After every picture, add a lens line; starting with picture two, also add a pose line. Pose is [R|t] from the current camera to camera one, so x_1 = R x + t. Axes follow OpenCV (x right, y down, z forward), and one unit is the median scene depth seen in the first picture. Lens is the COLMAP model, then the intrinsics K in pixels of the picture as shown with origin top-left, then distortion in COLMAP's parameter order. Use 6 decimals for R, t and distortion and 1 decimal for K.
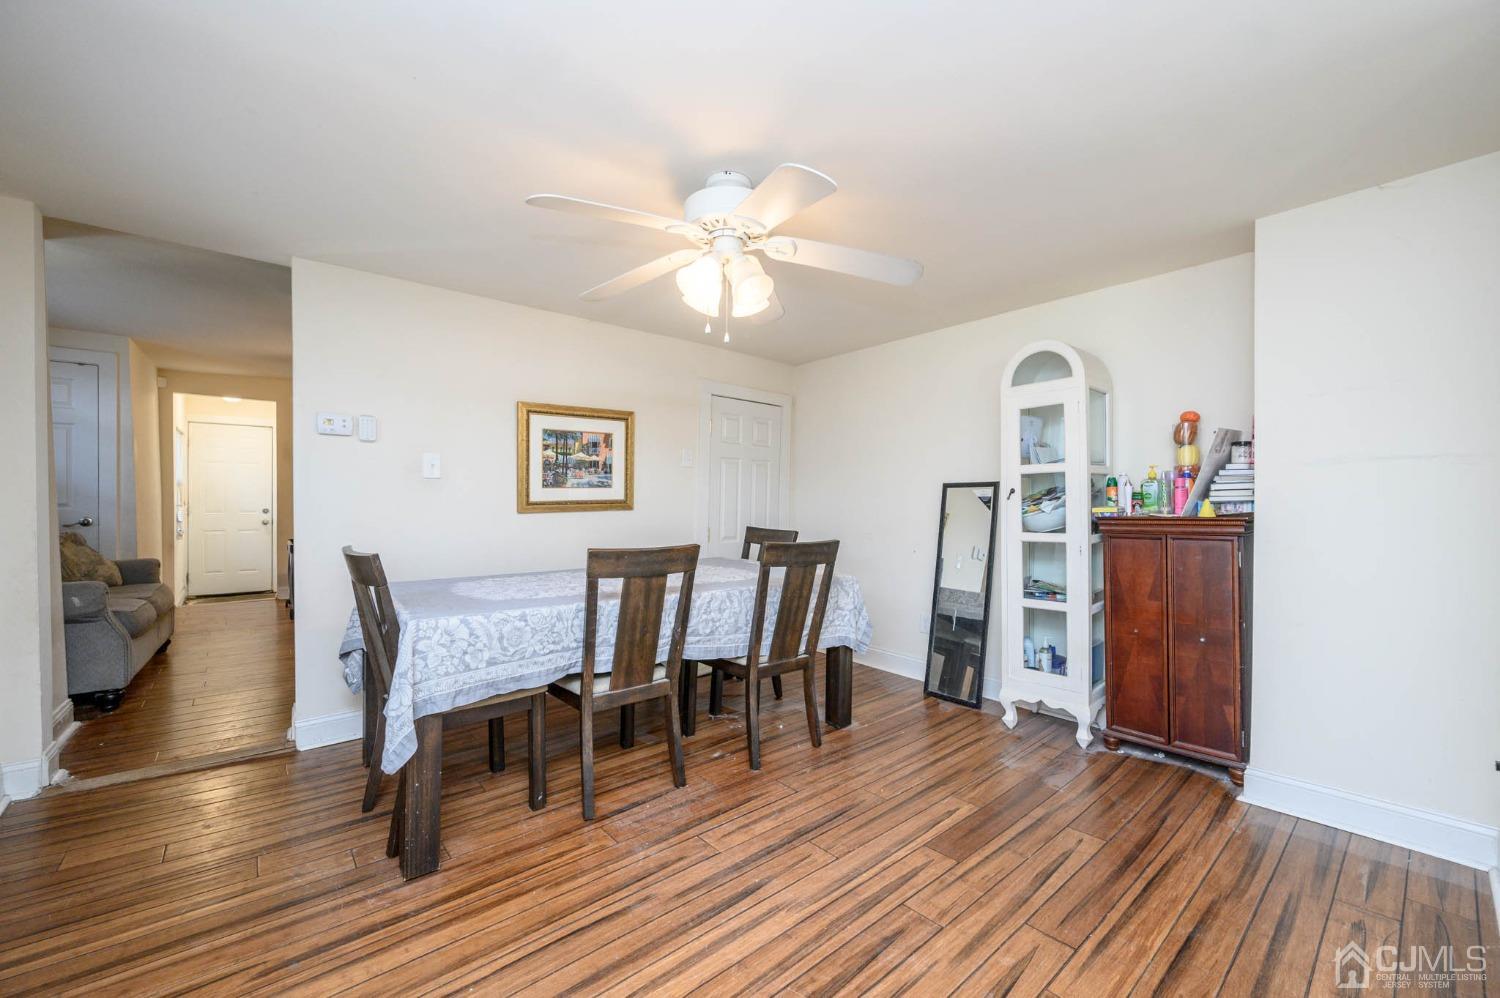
lens RADIAL K [[589.6, 0, 742.6], [0, 589.6, 499.4], [0, 0, 1]] dist [0.000286, -0.000062]
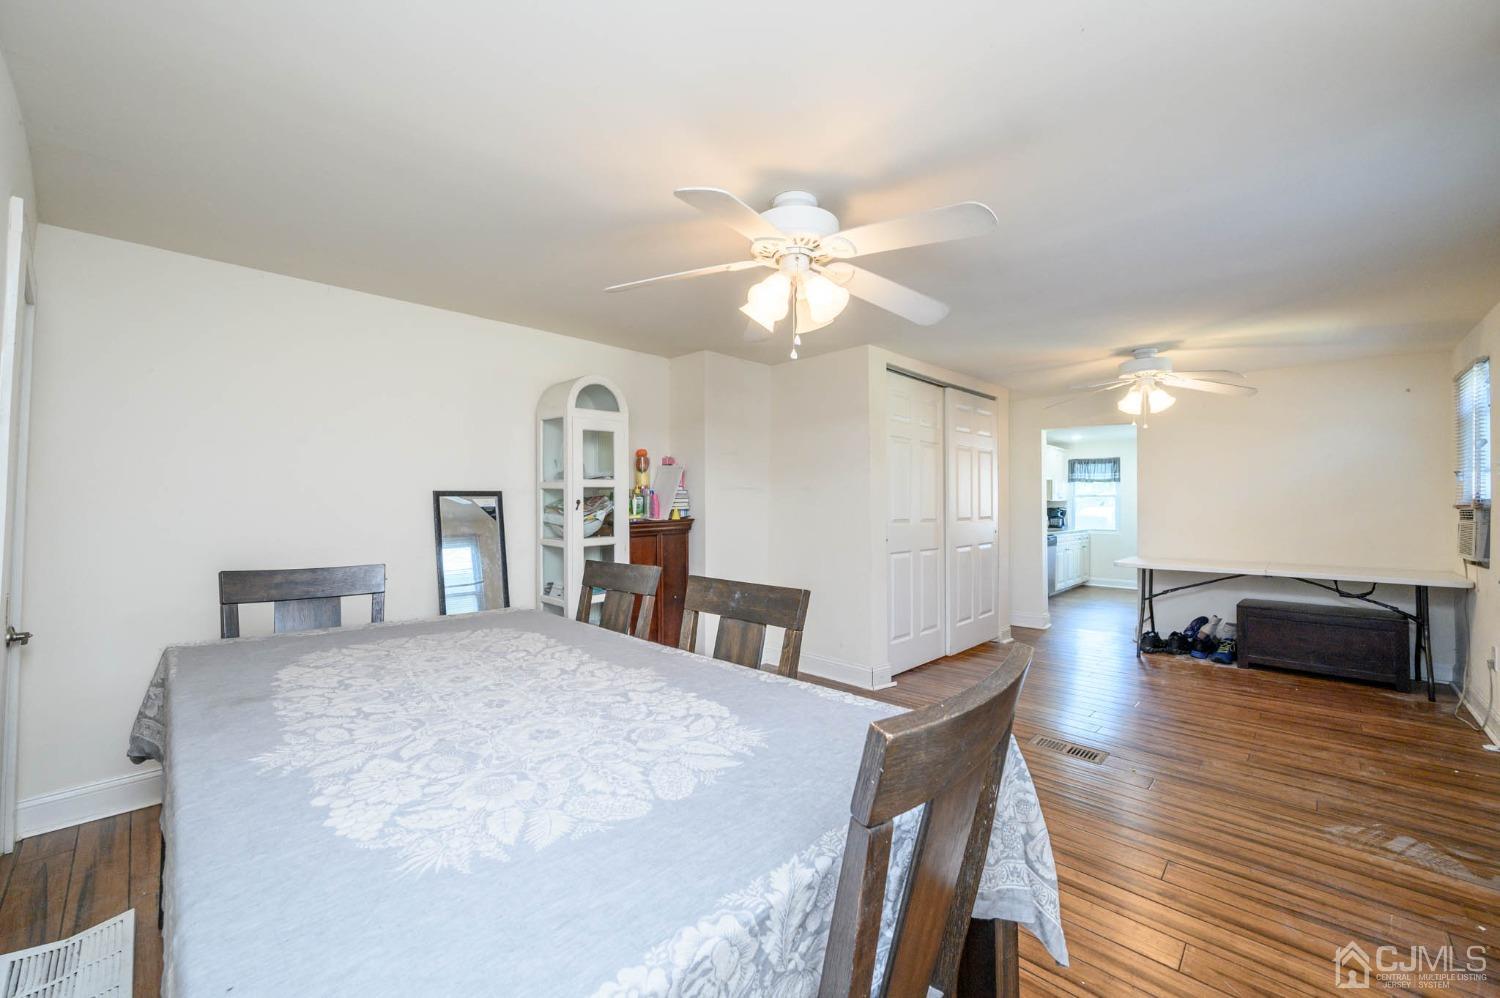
lens RADIAL K [[592.2, 0, 751.2], [0, 592.2, 497.1], [0, 0, 1]] dist [-0.000626, -0.000043]
pose [[-0.111738, 0.005218, 0.993724, -0.708654], [-0.004325, 0.999974, -0.005738, -0.020000], [-0.993728, -0.004939, -0.111713, 0.833948]]
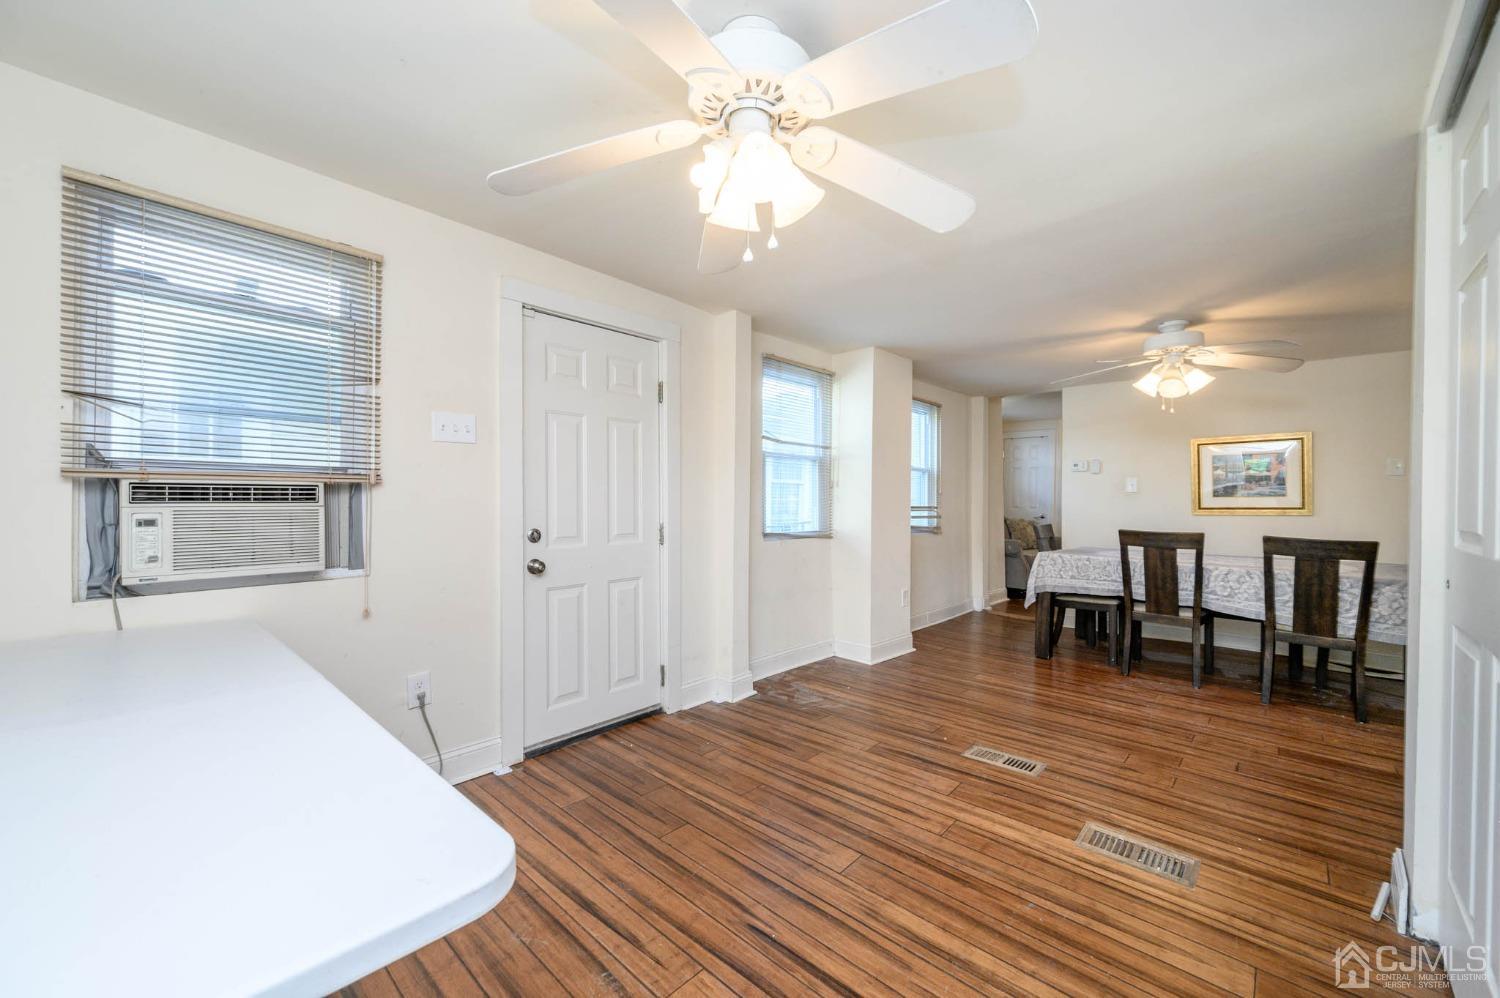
lens RADIAL K [[587.1, 0, 762.1], [0, 587.1, 504.8], [0, 0, 1]] dist [0.000239, 0.000021]
pose [[0.139108, 0.003682, -0.990270, 1.059284], [-0.012978, 0.999914, 0.001895, 0.011023], [0.990192, 0.012588, 0.139144, -0.304236]]
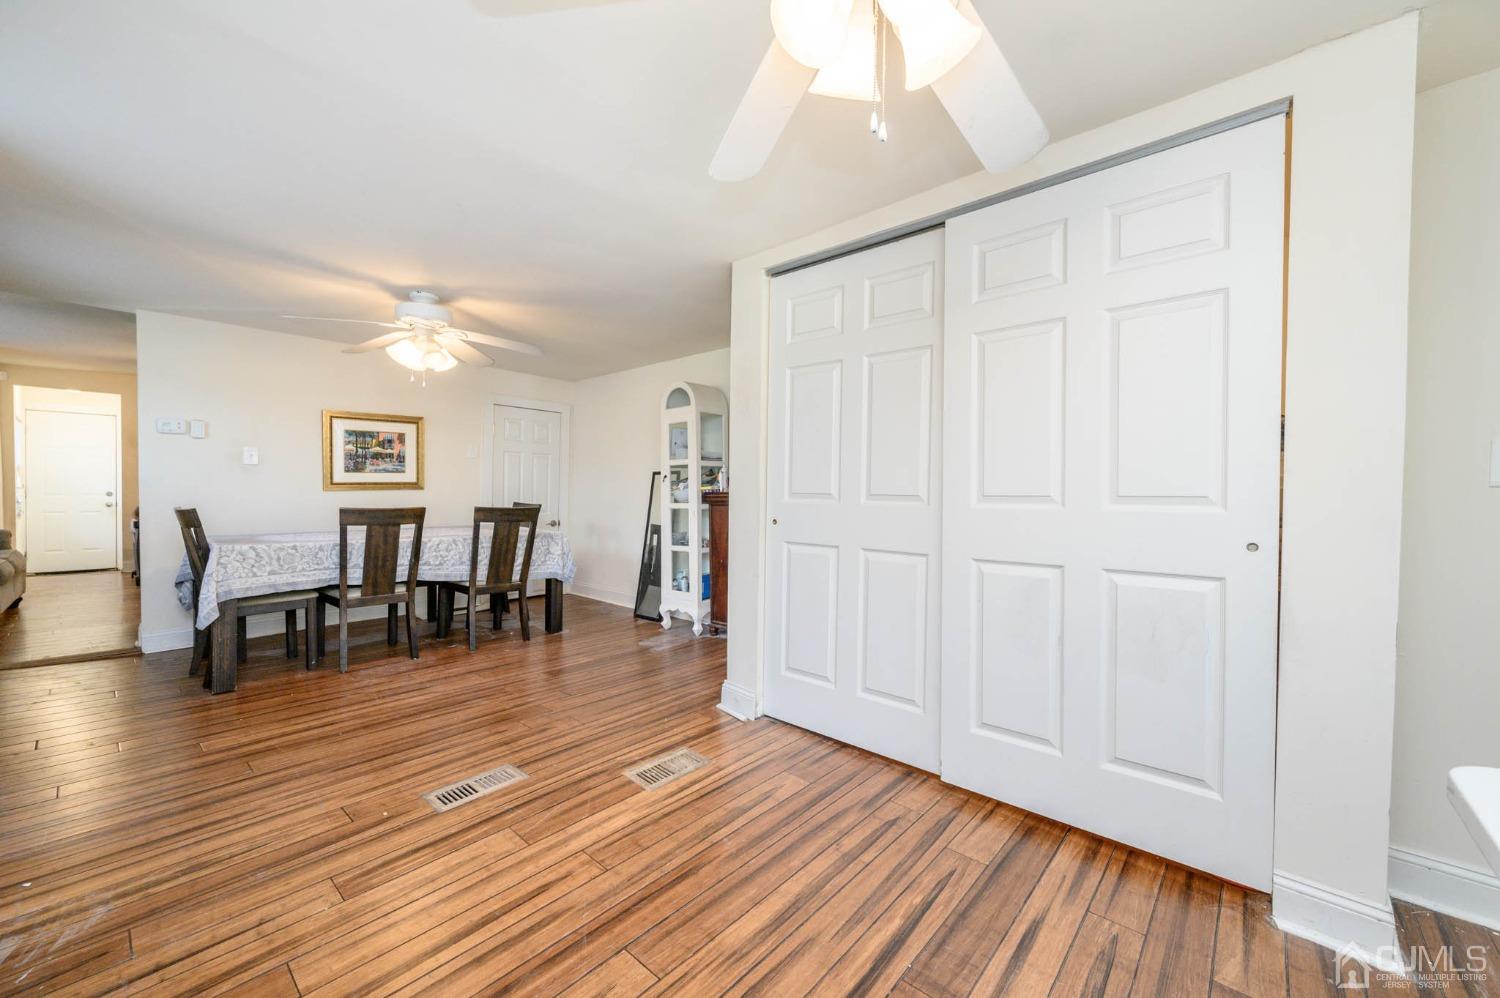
lens RADIAL K [[589.6, 0, 742.6], [0, 589.6, 499.4], [0, 0, 1]] dist [0.000286, -0.000062]
pose [[0.989379, 0.002553, 0.145337, 0.449860], [-0.004794, 0.999875, 0.015071, 0.021386], [-0.145280, -0.015607, 0.989267, -0.589470]]
